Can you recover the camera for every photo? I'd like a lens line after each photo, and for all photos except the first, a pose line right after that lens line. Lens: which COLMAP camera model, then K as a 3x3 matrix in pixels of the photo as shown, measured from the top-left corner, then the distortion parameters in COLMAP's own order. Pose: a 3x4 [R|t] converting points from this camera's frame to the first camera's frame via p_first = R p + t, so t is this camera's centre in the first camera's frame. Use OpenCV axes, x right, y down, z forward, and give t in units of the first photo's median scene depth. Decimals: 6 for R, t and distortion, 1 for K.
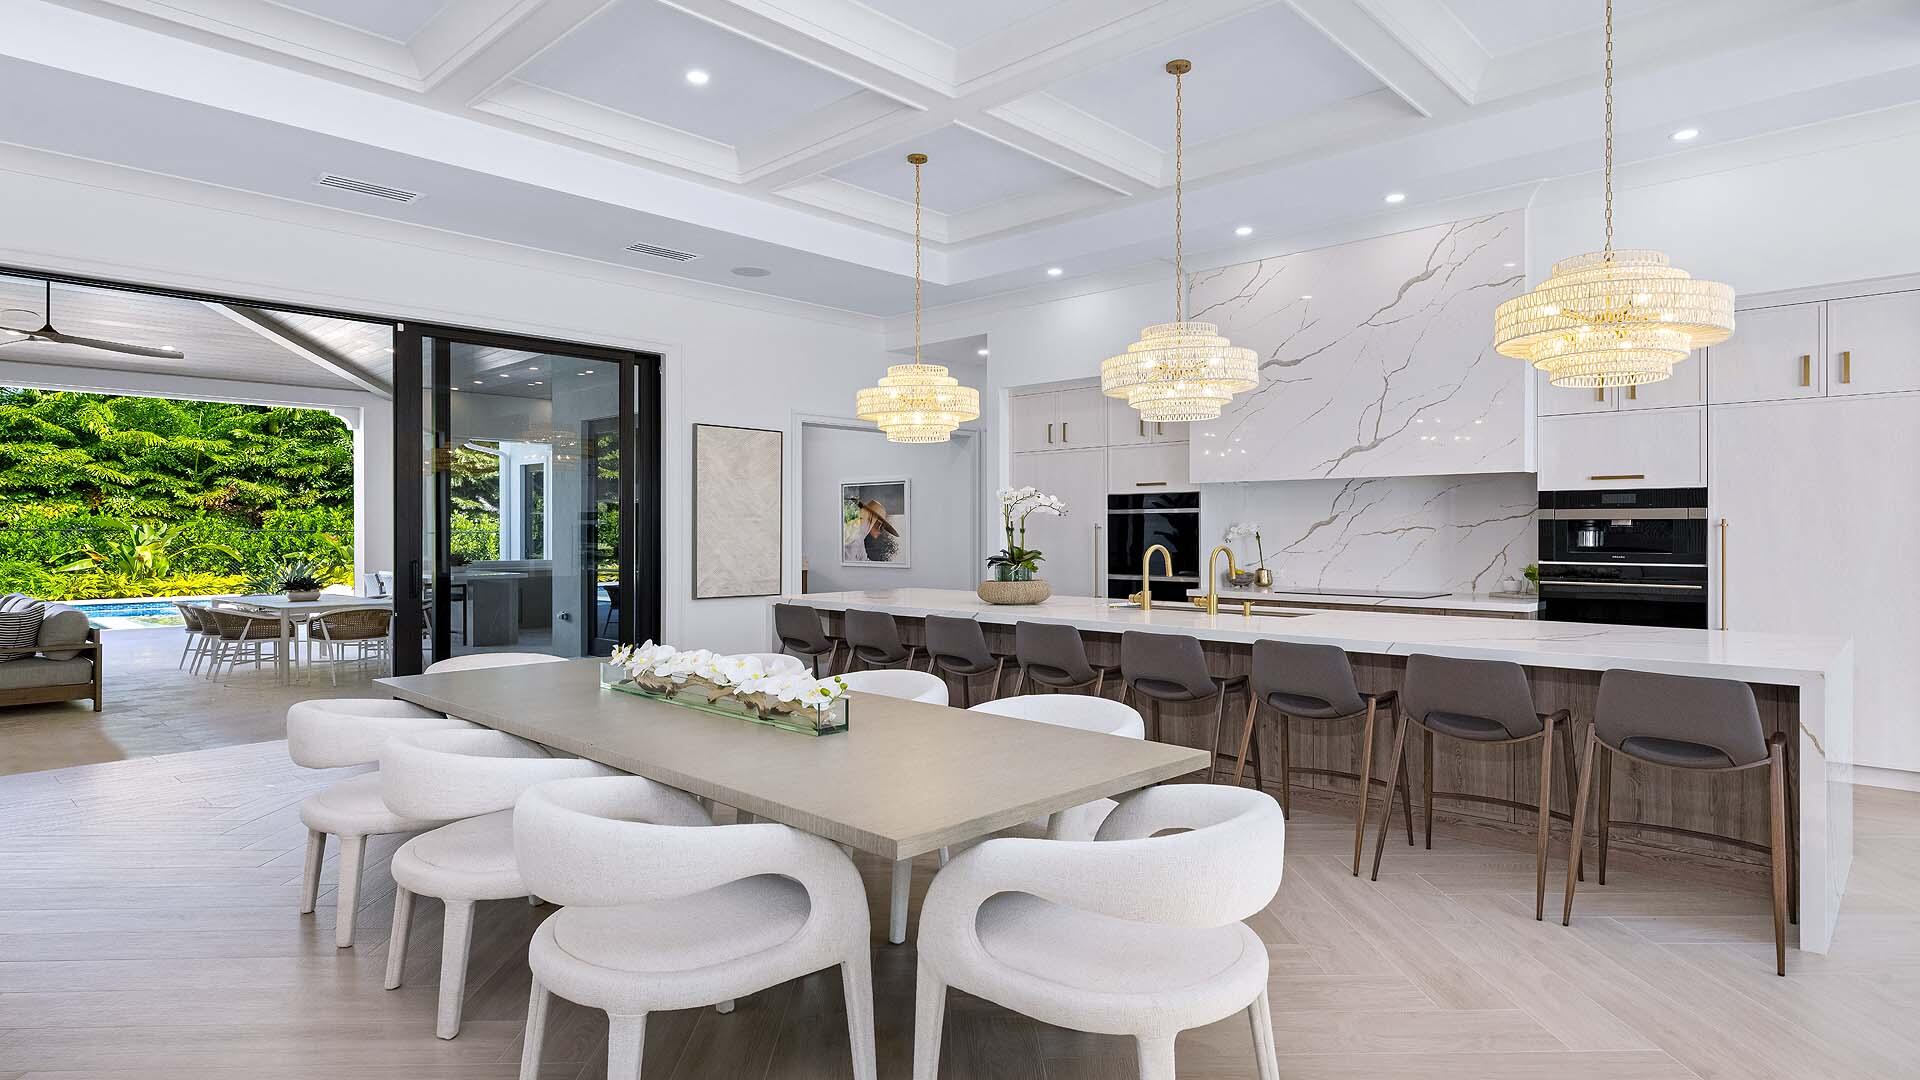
lens RADIAL K [[1039.9, 0, 960.0], [0, 1039.9, 540.0], [0, 0, 1]] dist [0.000499, 0.000108]
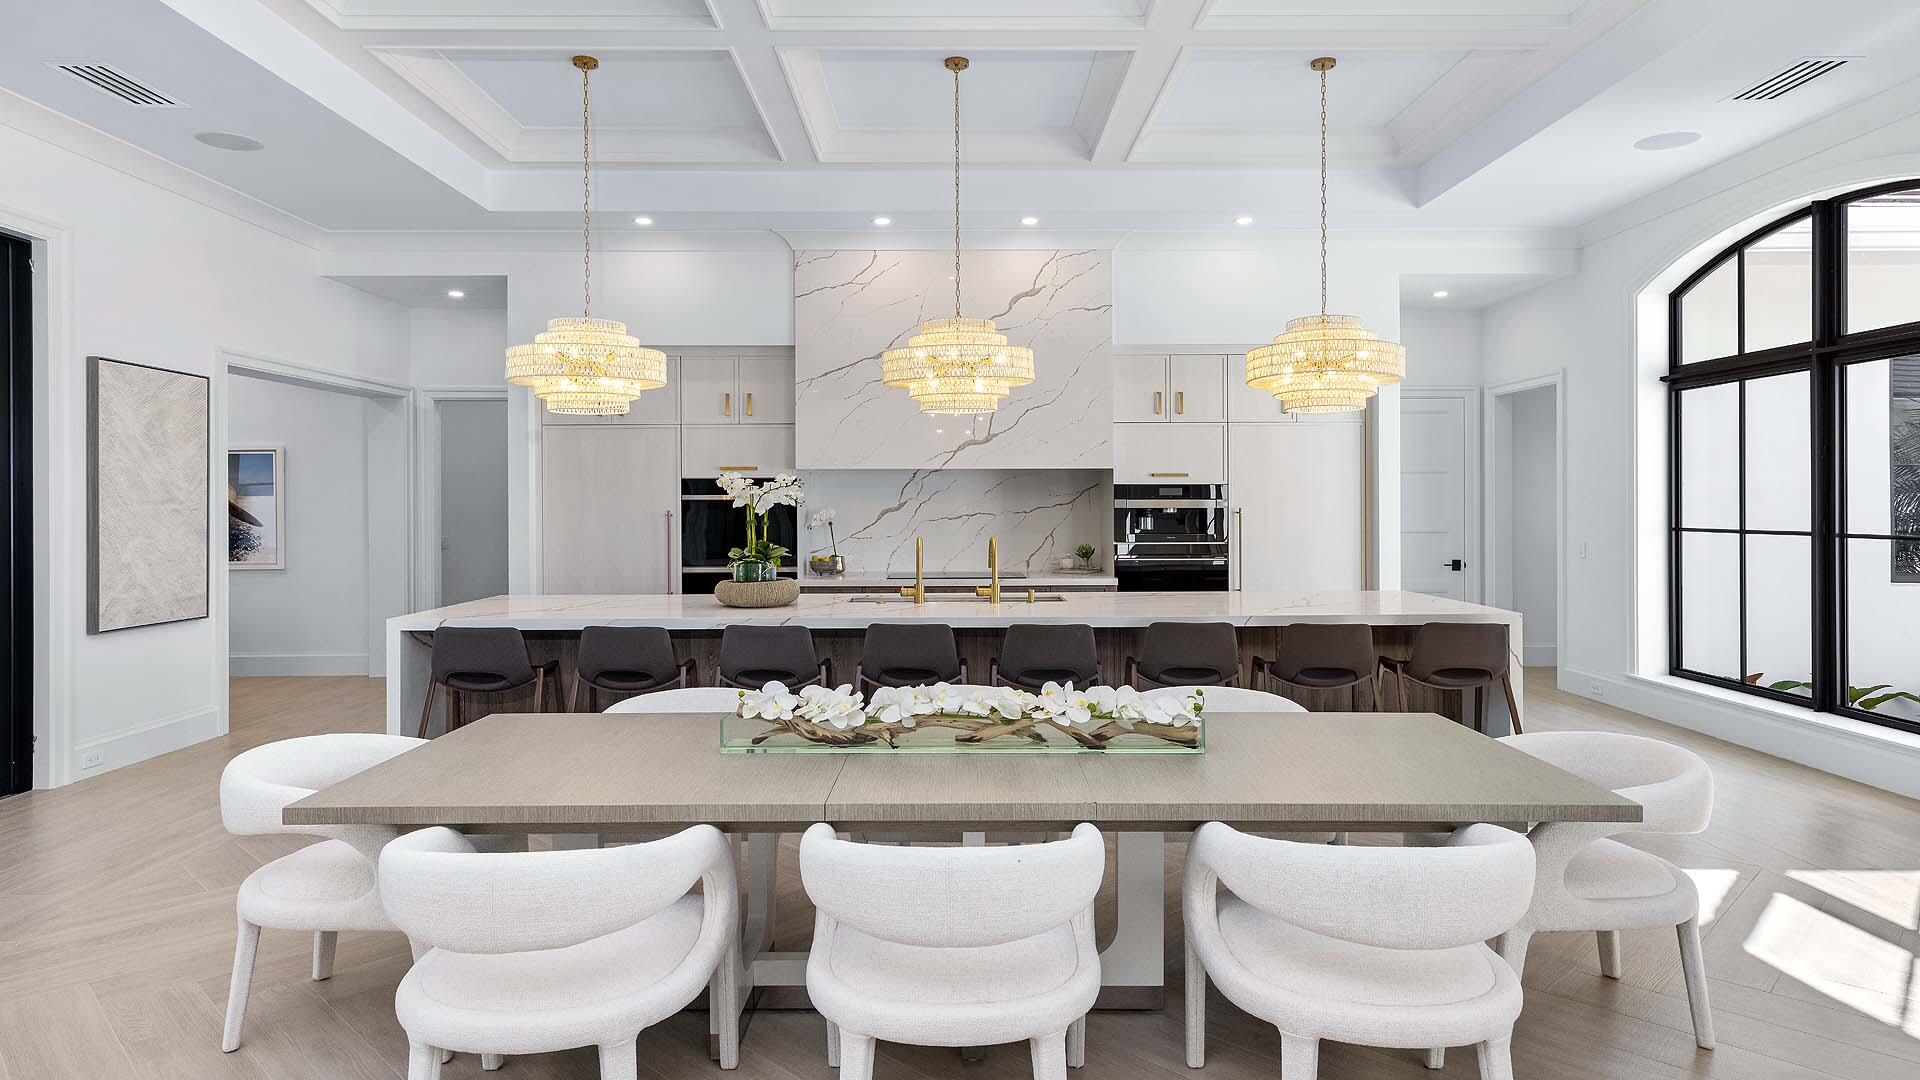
lens RADIAL K [[1117.9, 0, 960.9], [0, 1117.9, 506.3], [0, 0, 1]] dist [0.002019, 0.000744]
pose [[0.718387, -0.002812, 0.695638, -0.133195], [0.009392, 0.999940, -0.005657, -0.004481], [-0.695580, 0.010597, 0.718370, 0.053722]]
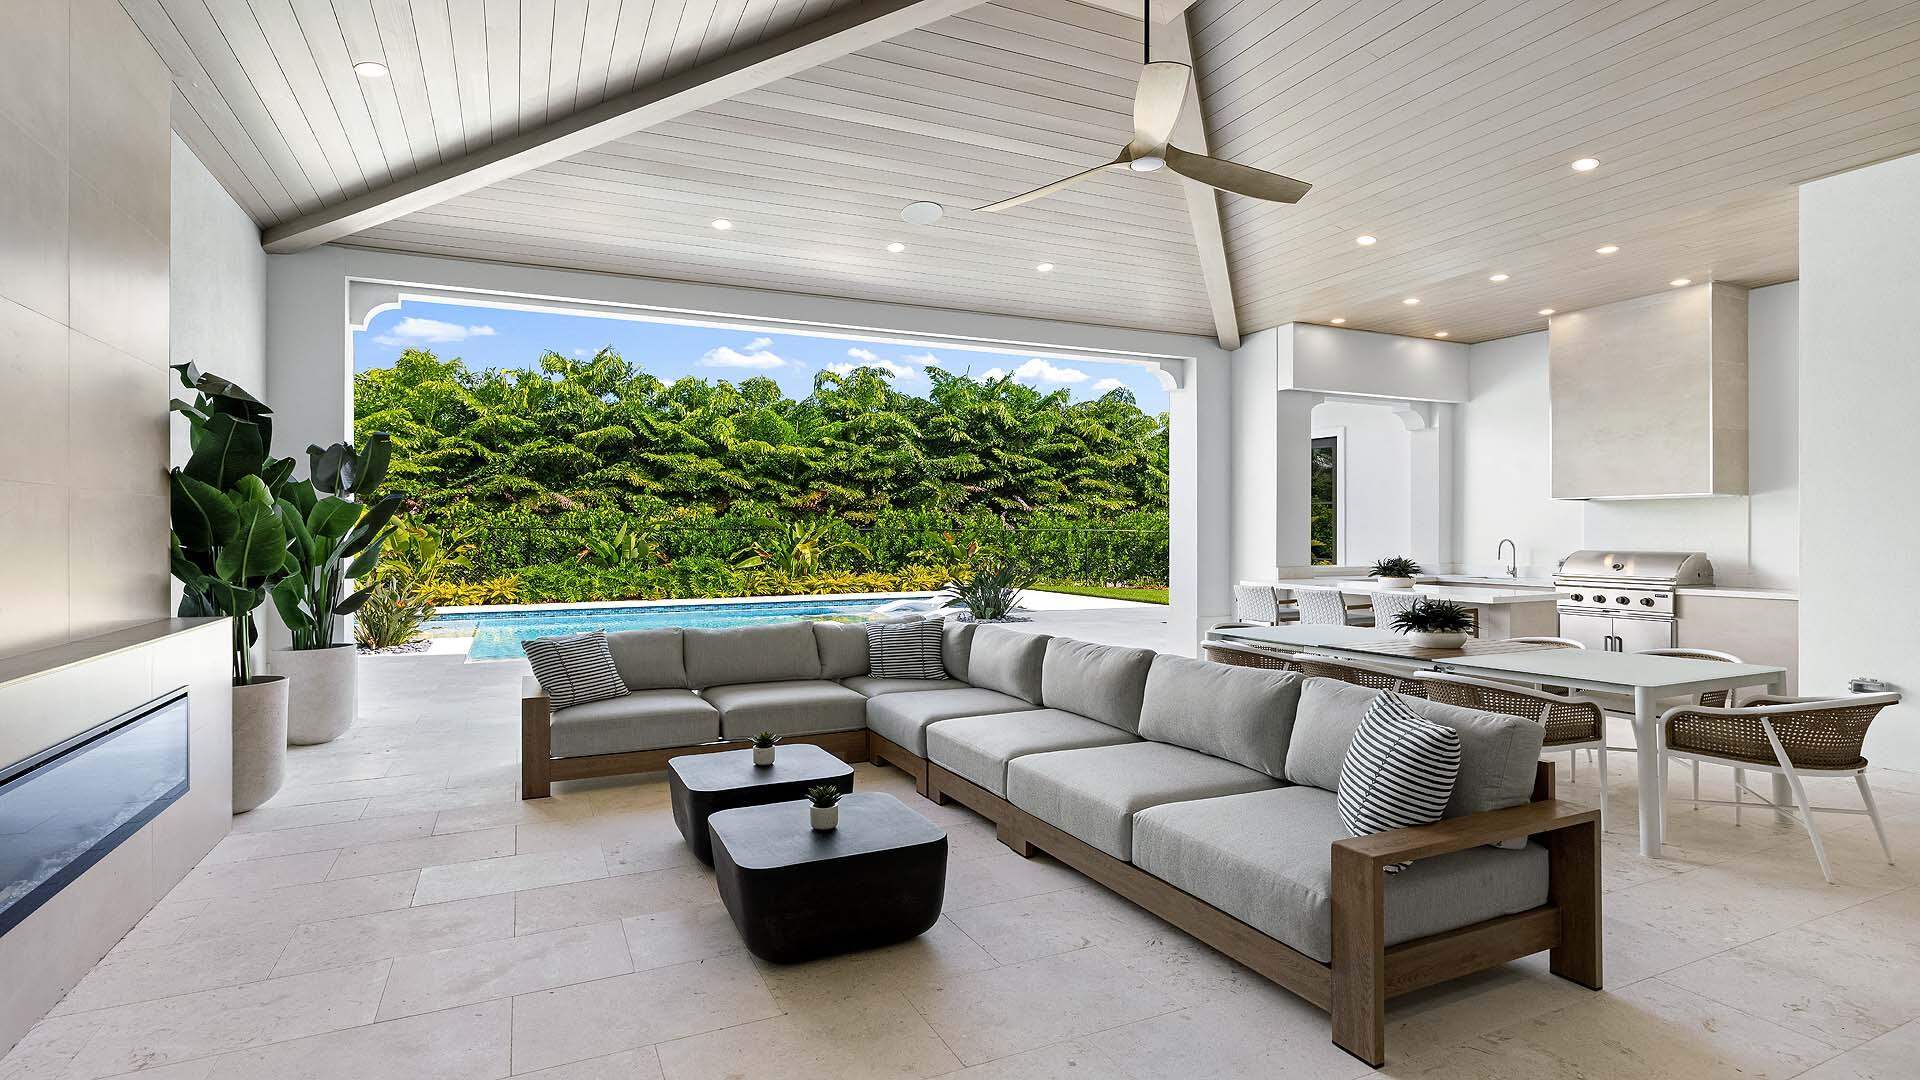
lens RADIAL K [[935.5, 0, 960.4], [0, 935.5, 533.5], [0, 0, 1]] dist [-0.003734, -0.000120]
pose [[0.931939, -0.000604, -0.362614, -0.322984], [-0.001615, 0.999982, -0.005817, 0.000257], [0.362611, 0.006006, 0.931921, 0.211002]]
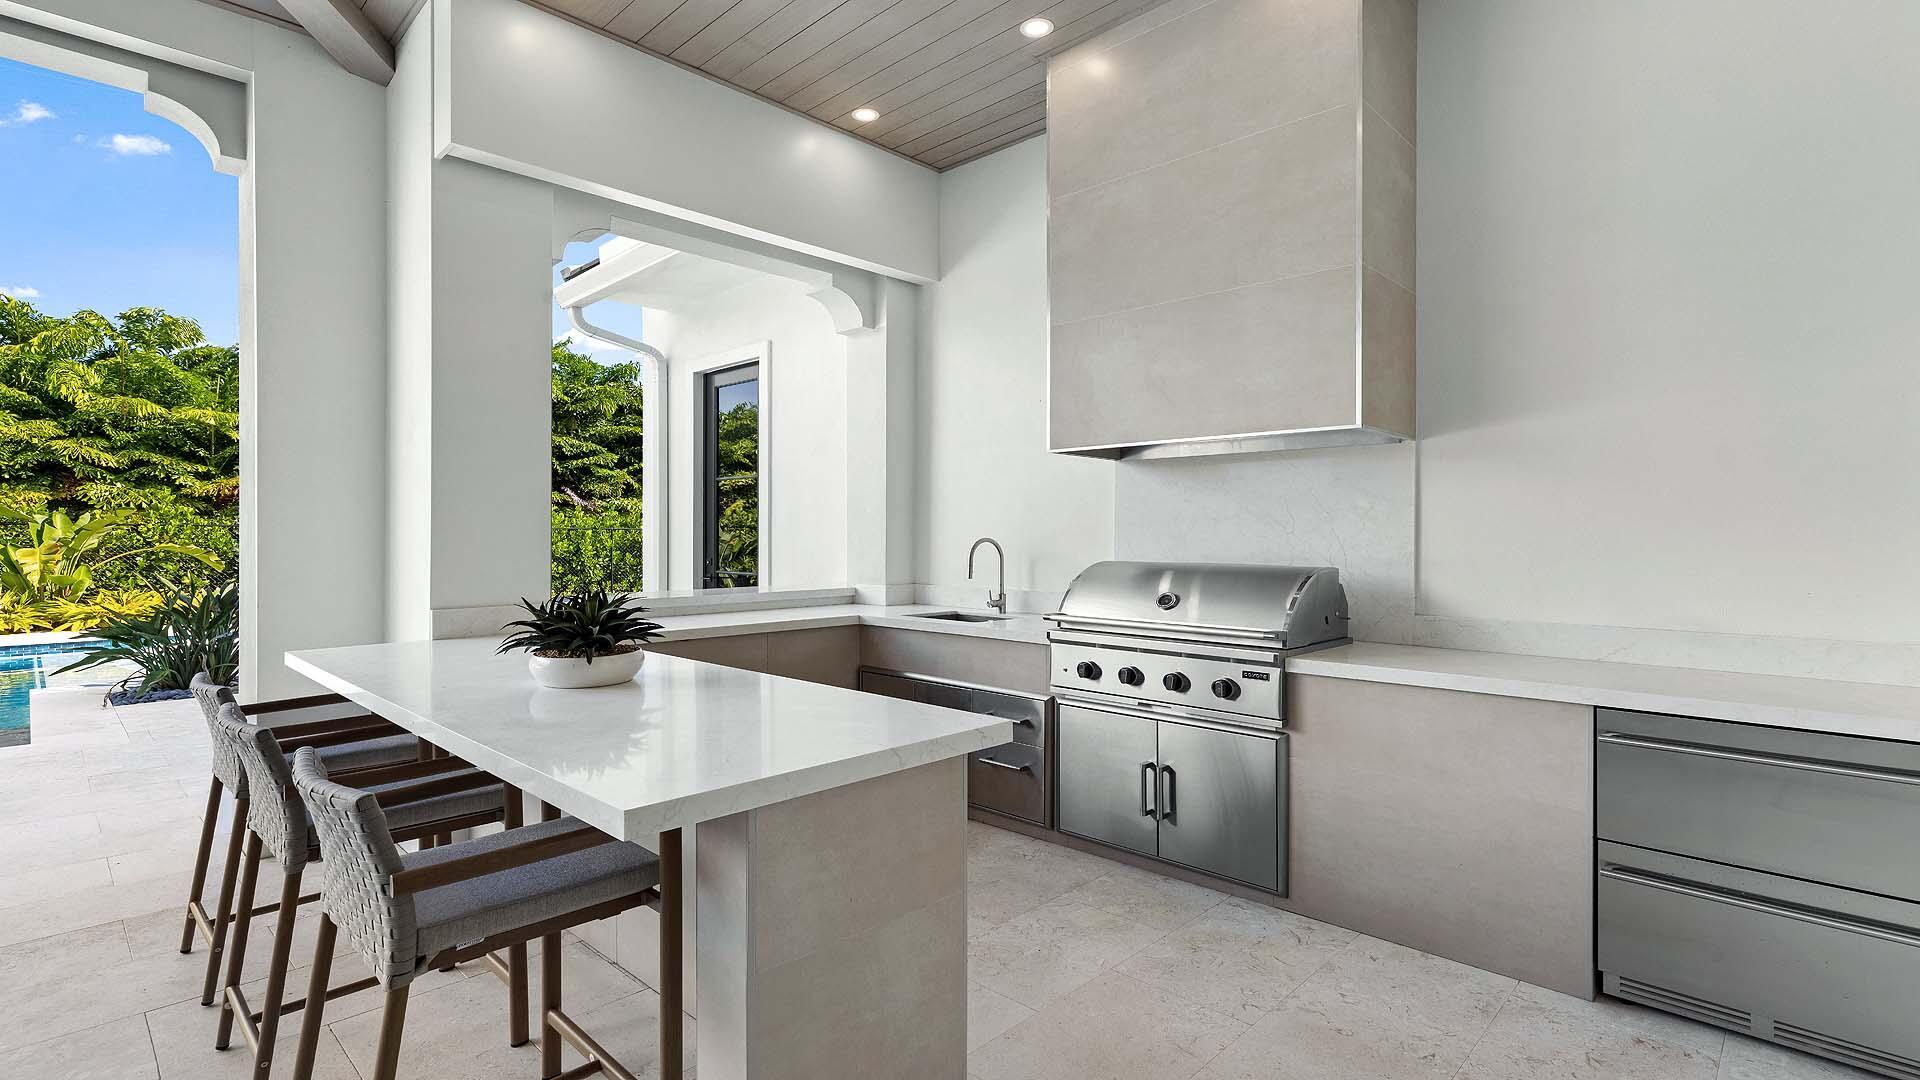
lens RADIAL K [[896.6, 0, 961.0], [0, 896.6, 533.9], [0, 0, 1]] dist [0.001880, 0.000602]
pose [[0.999985, 0.000832, -0.005489, -0.248832], [-0.000872, 0.999972, -0.007445, 0.000558], [0.005483, 0.007450, 0.999957, 0.496912]]
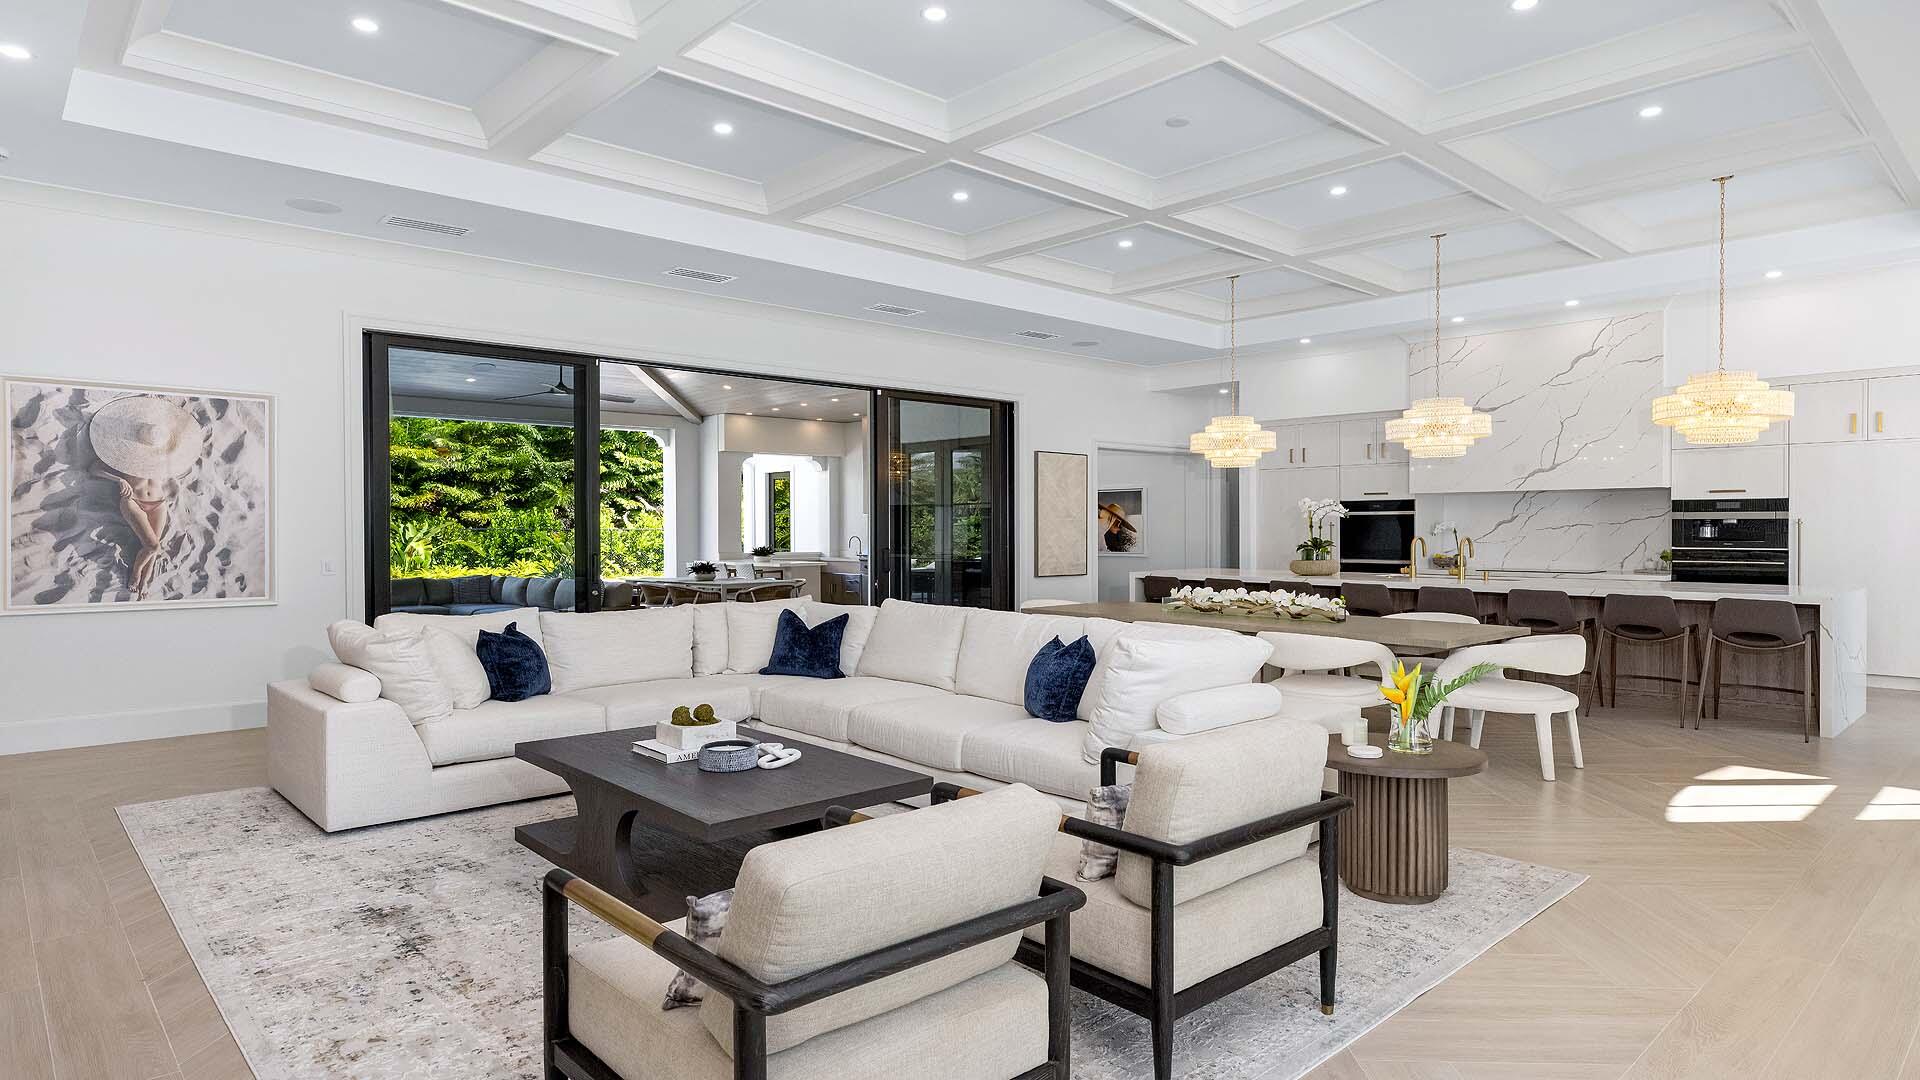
lens RADIAL K [[1062.6, 0, 960.3], [0, 1062.6, 547.0], [0, 0, 1]] dist [0.002058, 0.000499]
pose [[0.997962, -0.001216, -0.063798, -0.101281], [0.001778, 0.999960, 0.008759, 0.001431], [0.063784, -0.008854, 0.997924, -0.163084]]
